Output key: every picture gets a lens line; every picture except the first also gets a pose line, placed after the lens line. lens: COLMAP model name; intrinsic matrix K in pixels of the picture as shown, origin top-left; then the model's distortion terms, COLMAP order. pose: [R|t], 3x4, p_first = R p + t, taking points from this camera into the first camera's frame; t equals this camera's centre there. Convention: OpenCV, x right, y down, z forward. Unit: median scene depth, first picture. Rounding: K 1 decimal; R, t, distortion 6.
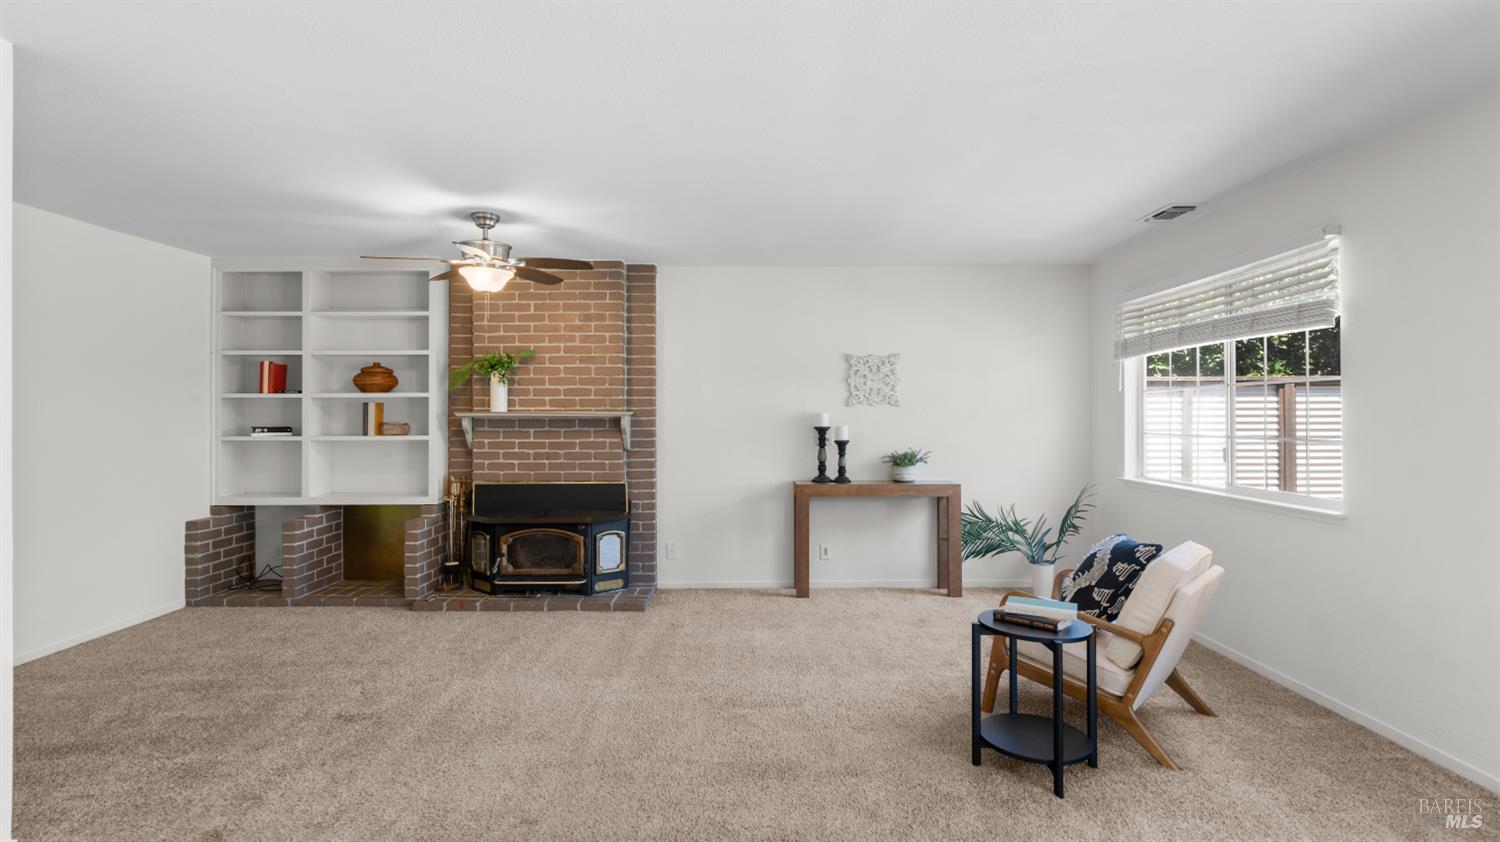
lens RADIAL K [[715.7, 0, 752.2], [0, 715.7, 412.1], [0, 0, 1]] dist [-0.008493, 0.001712]
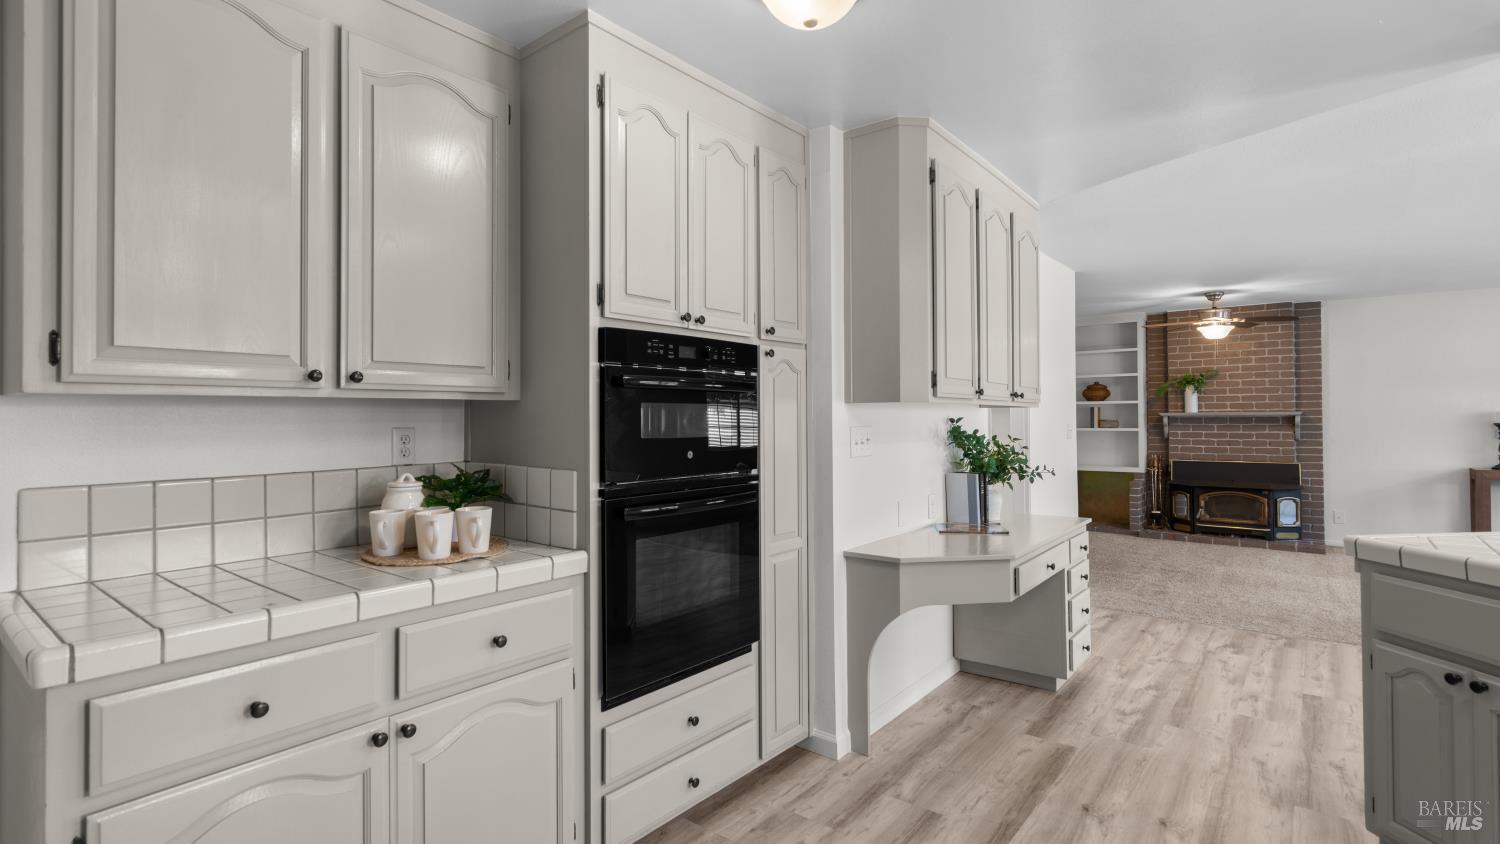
lens RADIAL K [[715.7, 0, 735.5], [0, 715.7, 406.3], [0, 0, 1]] dist [-0.008493, 0.001712]
pose [[0.772539, -0.011988, -0.634854, -0.141661], [0.006633, 0.999920, -0.010810, -0.003282], [0.634932, 0.004140, 0.772557, -0.738932]]
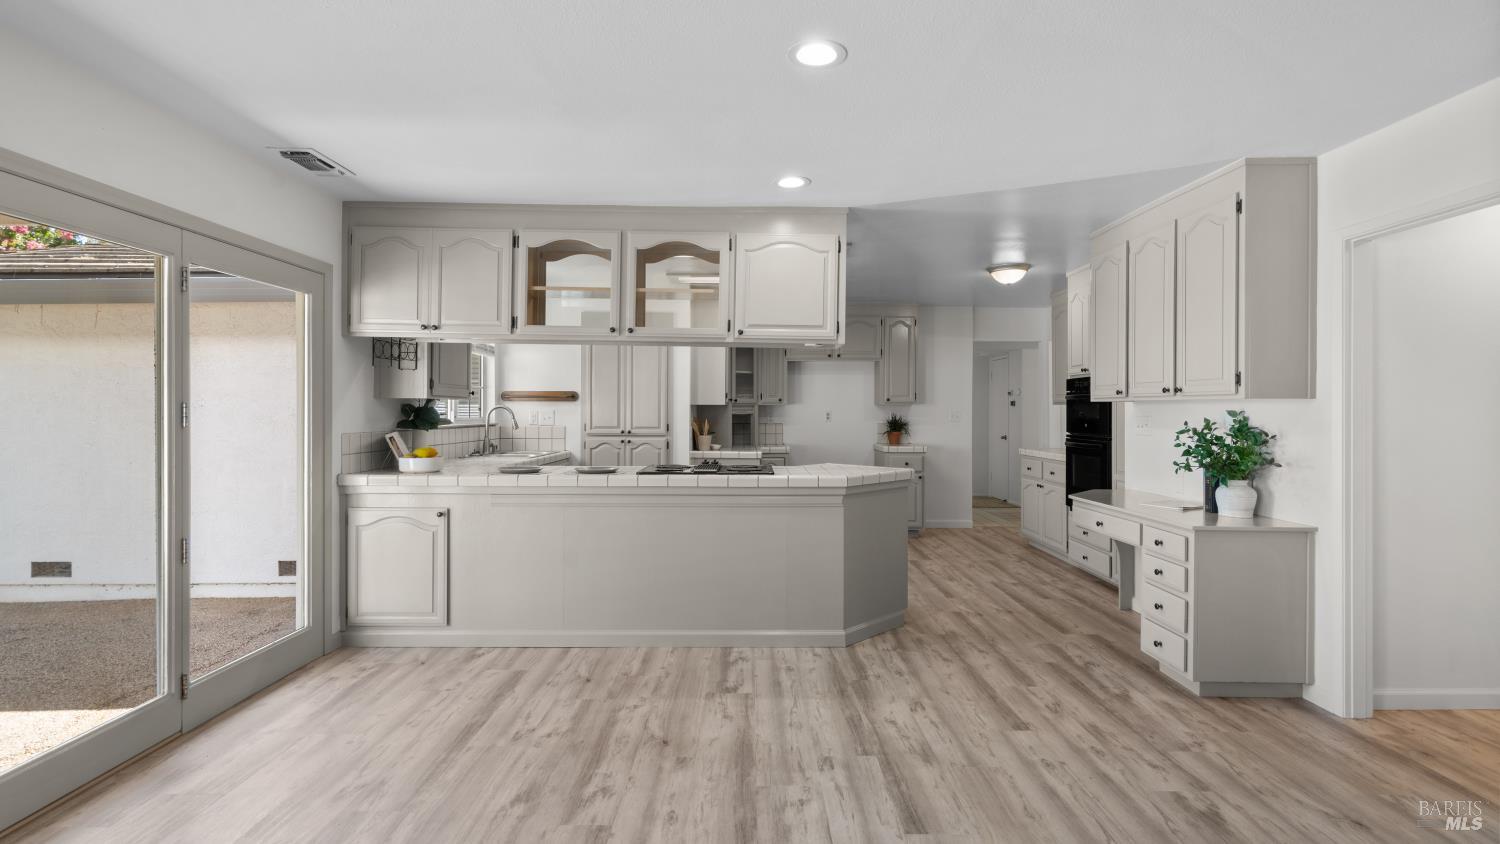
lens RADIAL K [[677.8, 0, 764.9], [0, 677.8, 417.8], [0, 0, 1]] dist [-0.005886, 0.003254]
pose [[-0.999913, -0.000175, -0.013181, 0.056098], [-0.000212, 0.999996, 0.002849, 0.007618], [0.013180, 0.002851, -0.999909, 0.601290]]
